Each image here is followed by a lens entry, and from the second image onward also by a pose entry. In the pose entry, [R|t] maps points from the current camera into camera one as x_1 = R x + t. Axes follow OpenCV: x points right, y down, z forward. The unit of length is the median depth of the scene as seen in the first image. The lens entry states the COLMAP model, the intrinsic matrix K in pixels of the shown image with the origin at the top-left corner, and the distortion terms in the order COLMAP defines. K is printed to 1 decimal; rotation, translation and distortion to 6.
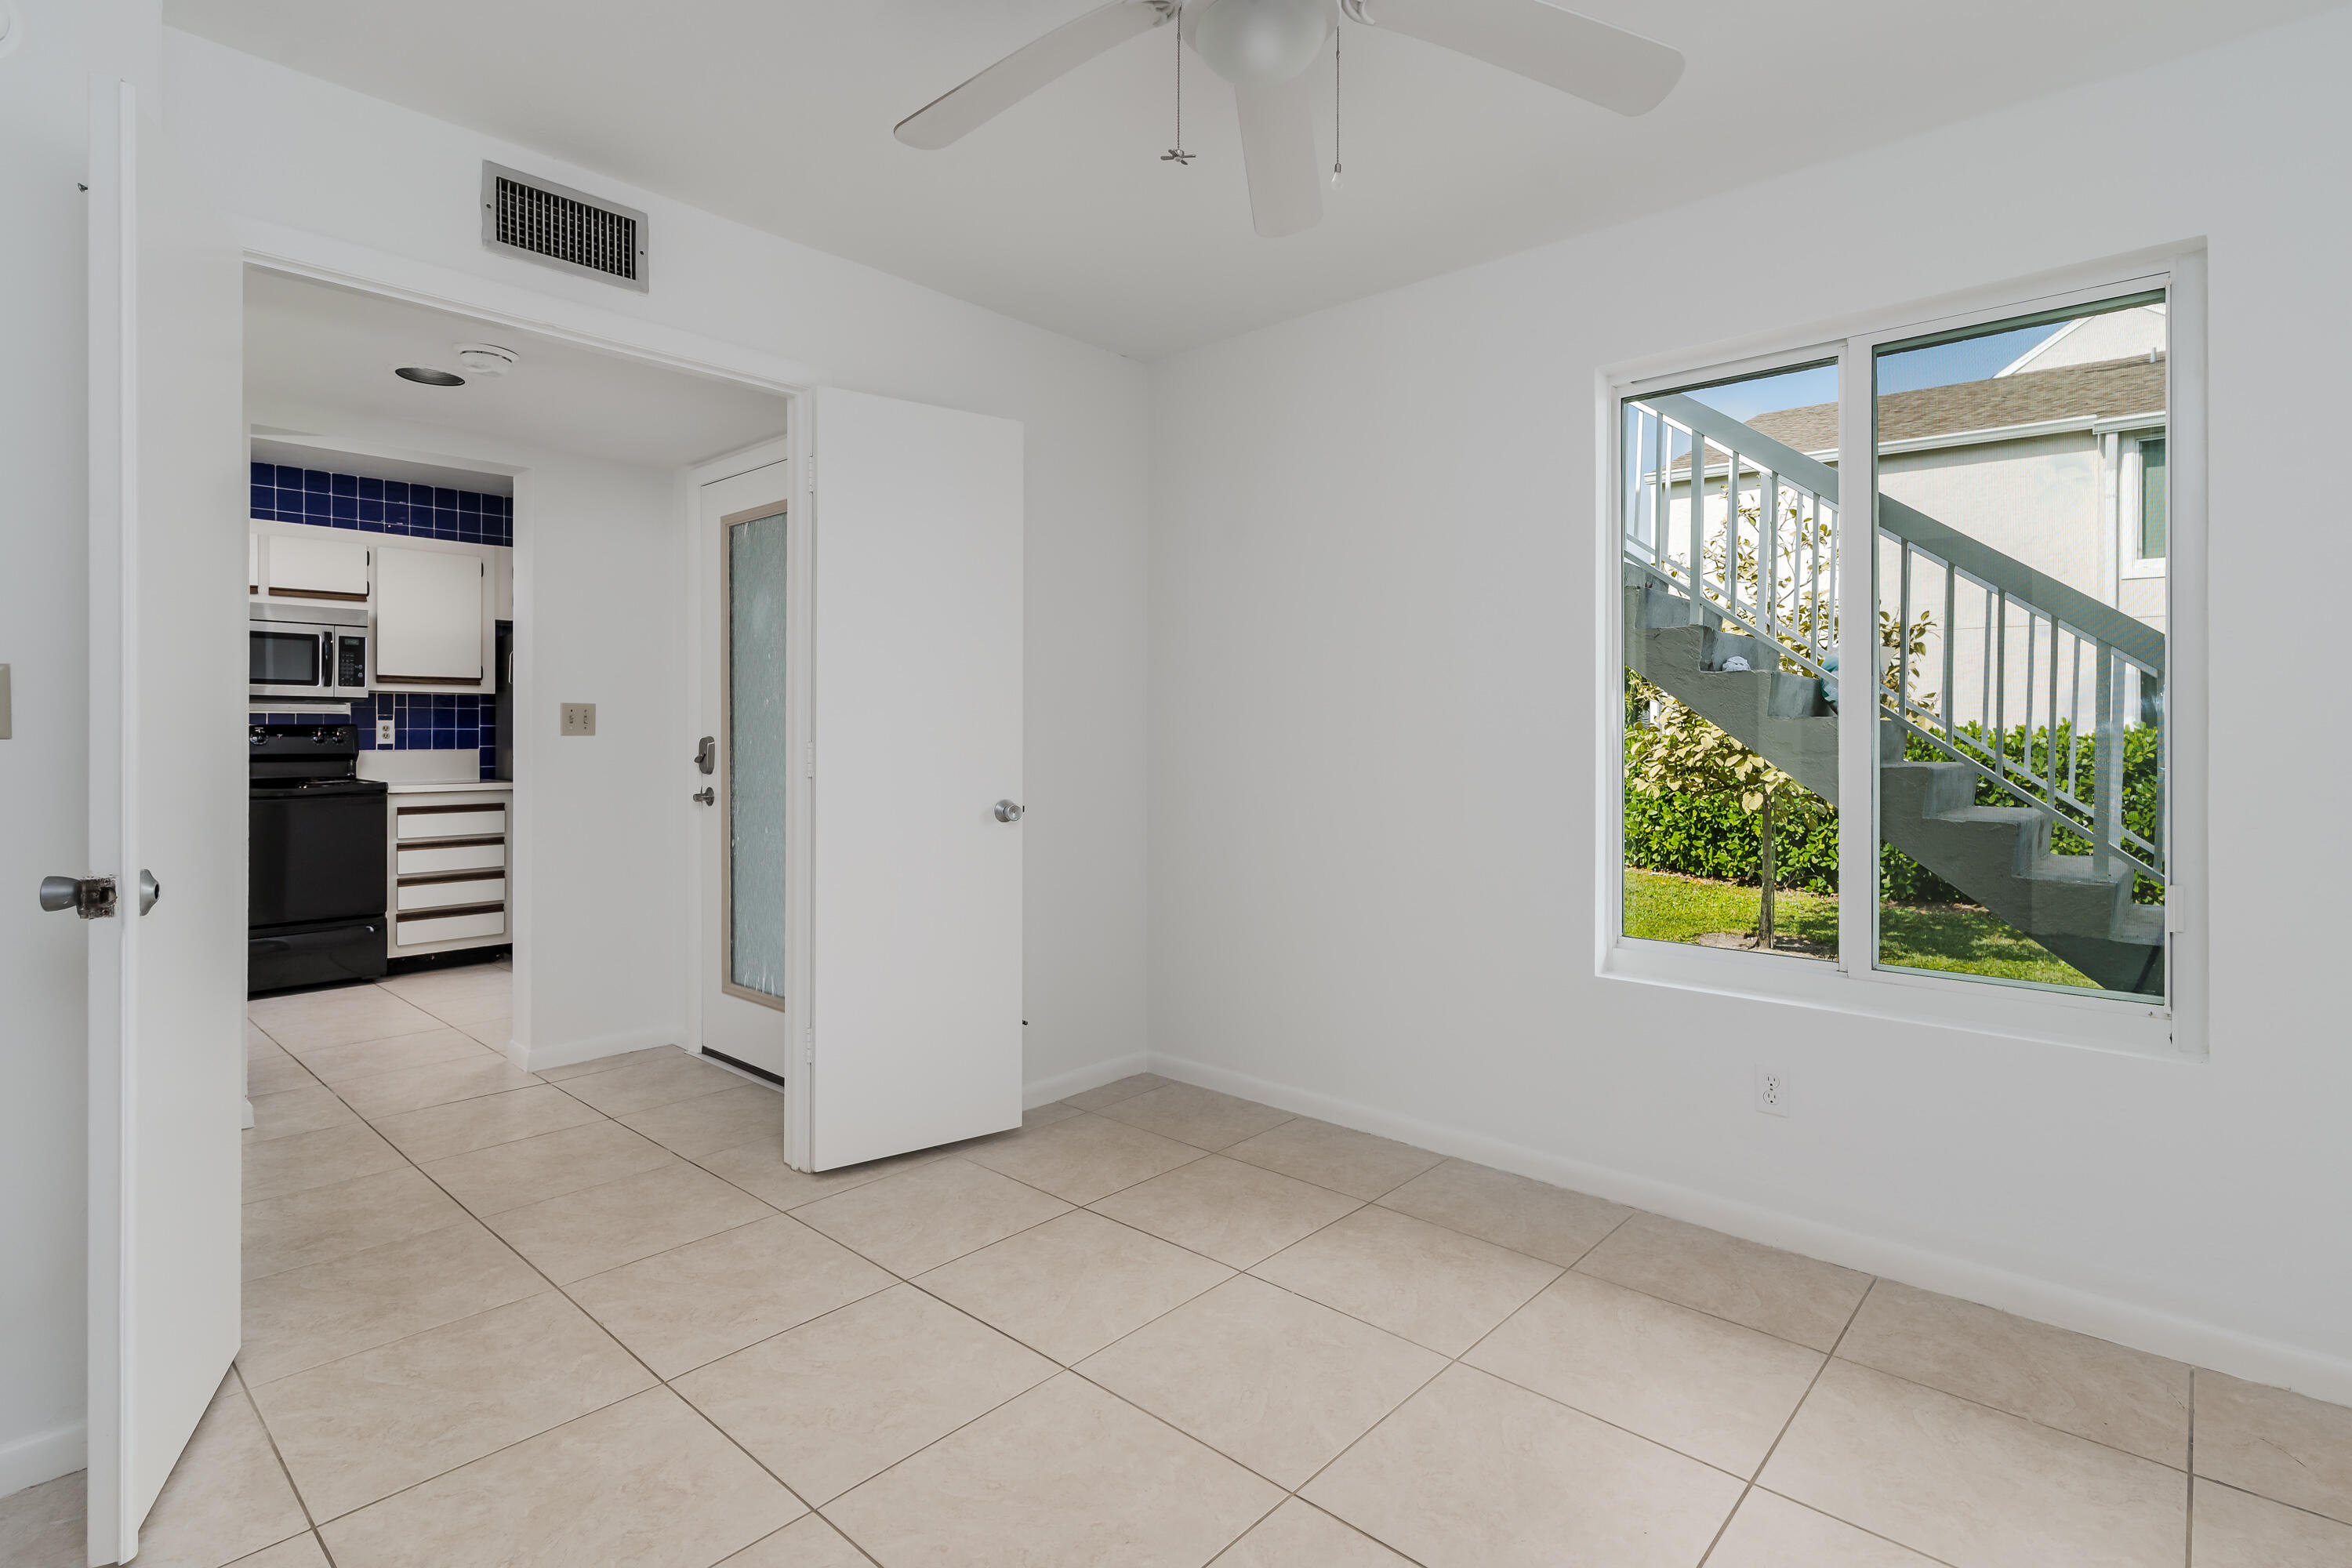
lens RADIAL K [[1139.9, 0, 1197.1], [0, 1139.9, 732.1], [0, 0, 1]] dist [-0.001058, -0.000250]
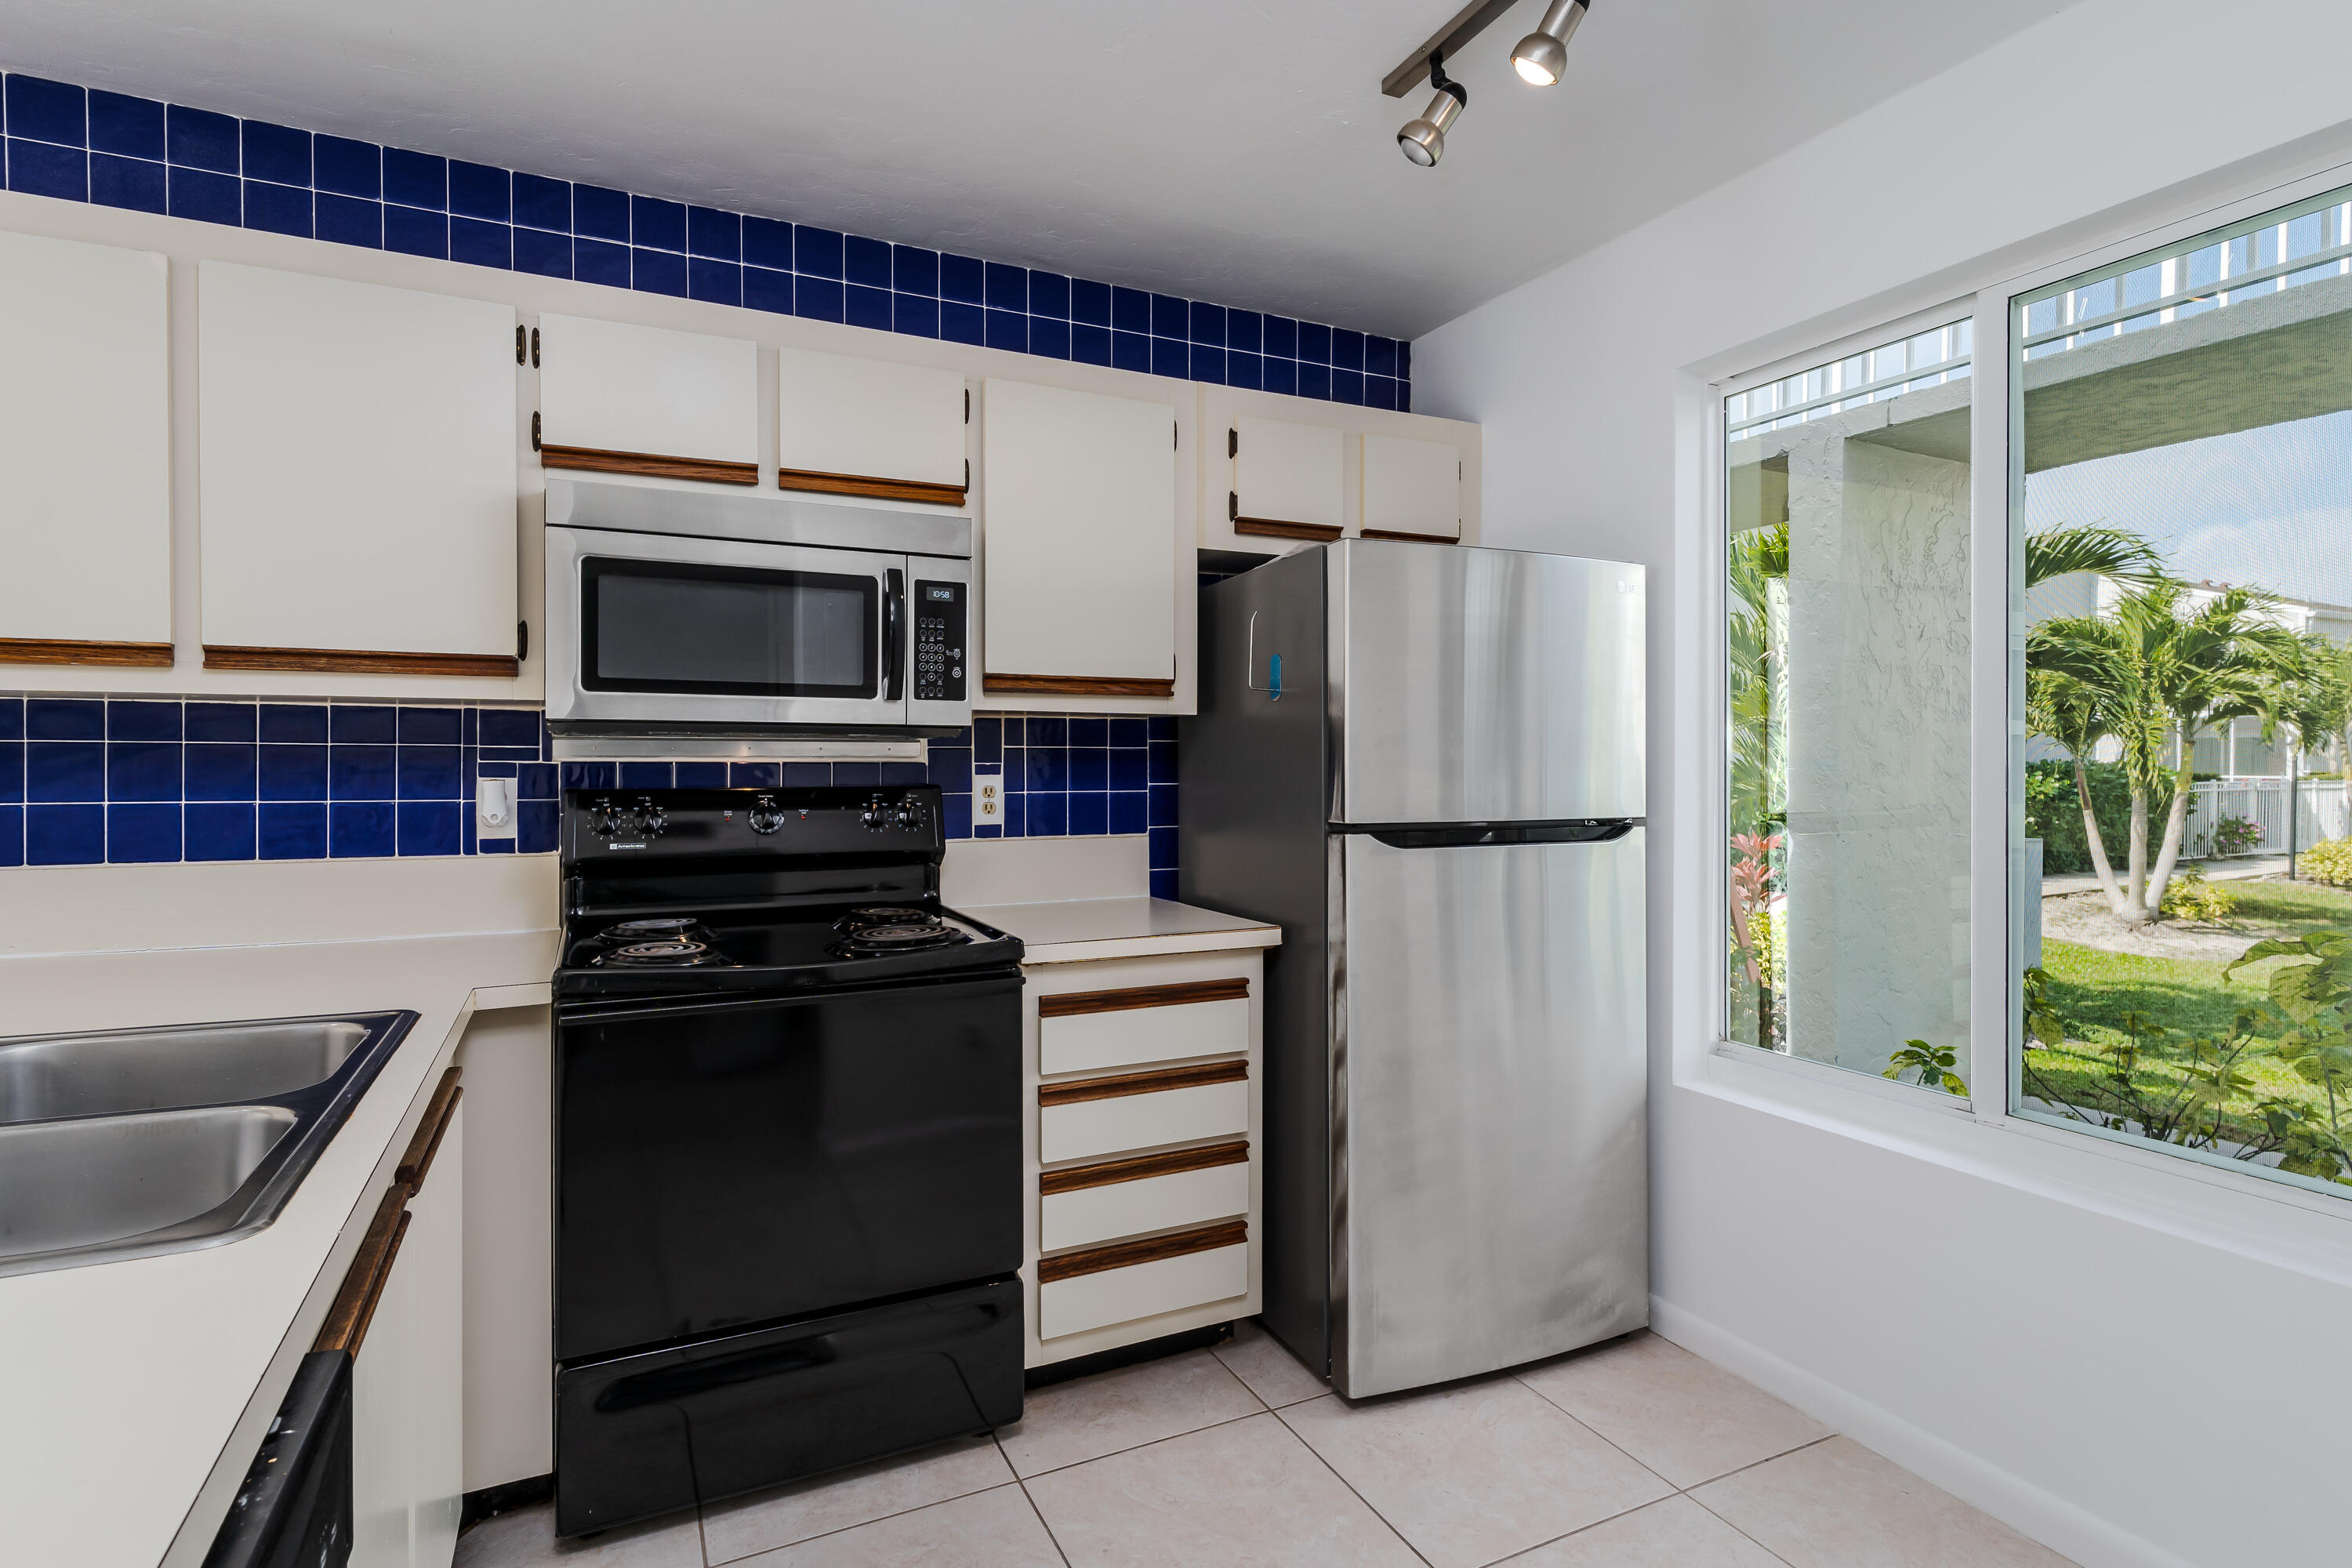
lens RADIAL K [[1139.9, 0, 1169.9], [0, 1139.9, 775.1], [0, 0, 1]] dist [-0.001058, -0.000250]
pose [[0.929972, 0.005196, -0.367593, -0.500529], [0.000662, 0.999875, 0.015807, -0.018644], [0.367630, -0.014943, 0.929852, 0.629171]]
